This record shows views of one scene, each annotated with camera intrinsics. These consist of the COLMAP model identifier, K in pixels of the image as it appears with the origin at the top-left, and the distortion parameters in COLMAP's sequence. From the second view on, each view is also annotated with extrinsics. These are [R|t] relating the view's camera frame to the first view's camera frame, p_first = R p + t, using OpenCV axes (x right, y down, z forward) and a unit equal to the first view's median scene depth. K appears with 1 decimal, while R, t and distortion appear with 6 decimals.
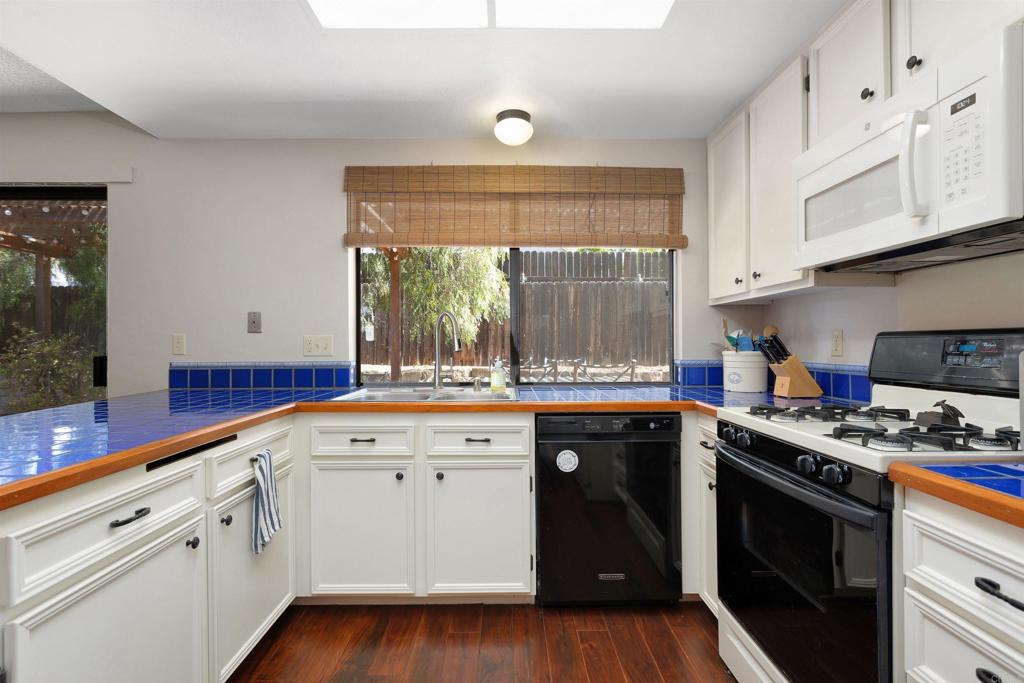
lens RADIAL K [[488.1, 0, 511.7], [0, 488.1, 341.2], [0, 0, 1]] dist [0.000268, 0.003837]
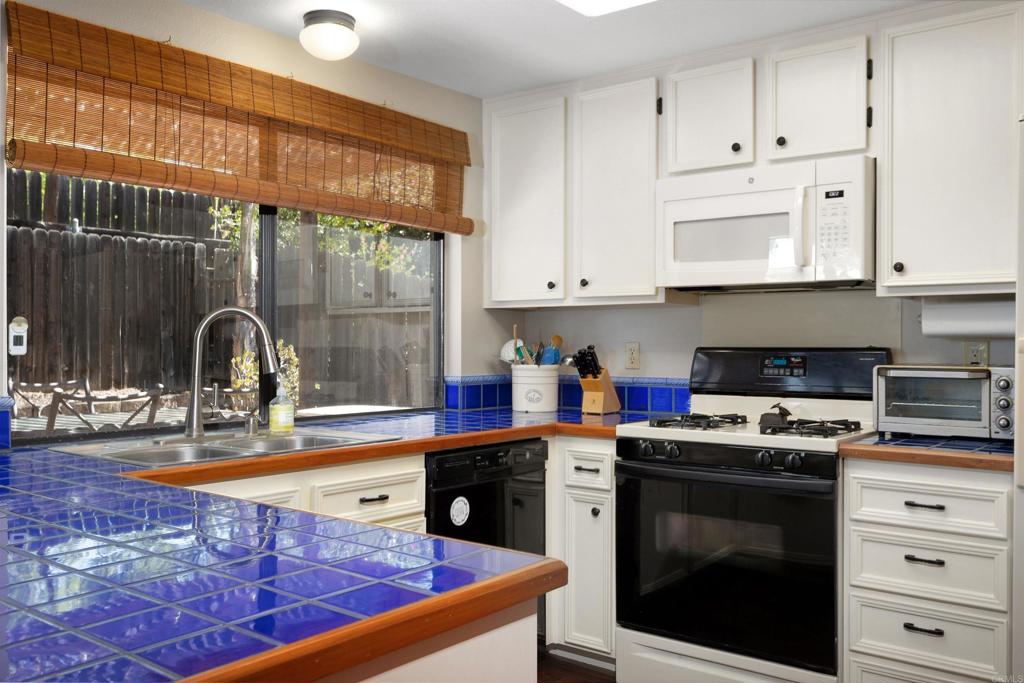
lens RADIAL K [[895.4, 0, 516.3], [0, 895.4, 339.9], [0, 0, 1]] dist [0.001270, 0.002094]
pose [[0.630140, 0.008257, 0.776437, -0.769685], [-0.008244, 0.999958, -0.003943, -0.017029], [-0.776438, -0.003917, 0.630182, 0.030769]]
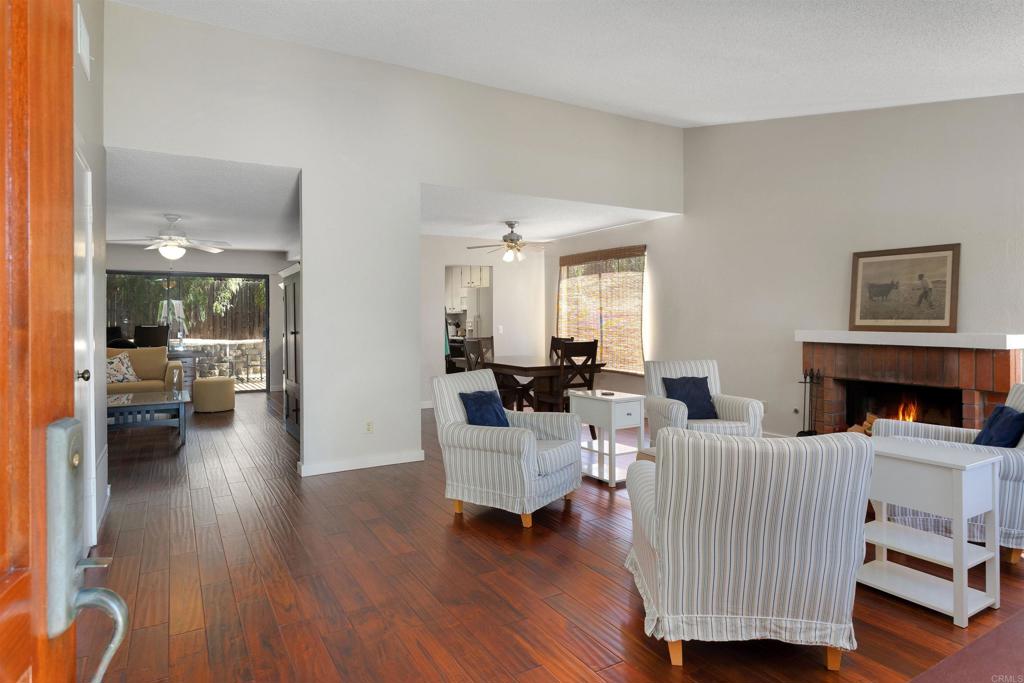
lens RADIAL K [[575.0, 0, 518.2], [0, 575.0, 333.1], [0, 0, 1]] dist [-0.014355, 0.001697]
pose [[0.856585, -0.011049, 0.515888, -1.467712], [-0.001001, 0.999733, 0.023075, -0.030033], [-0.516005, -0.020282, 0.856345, -3.275971]]
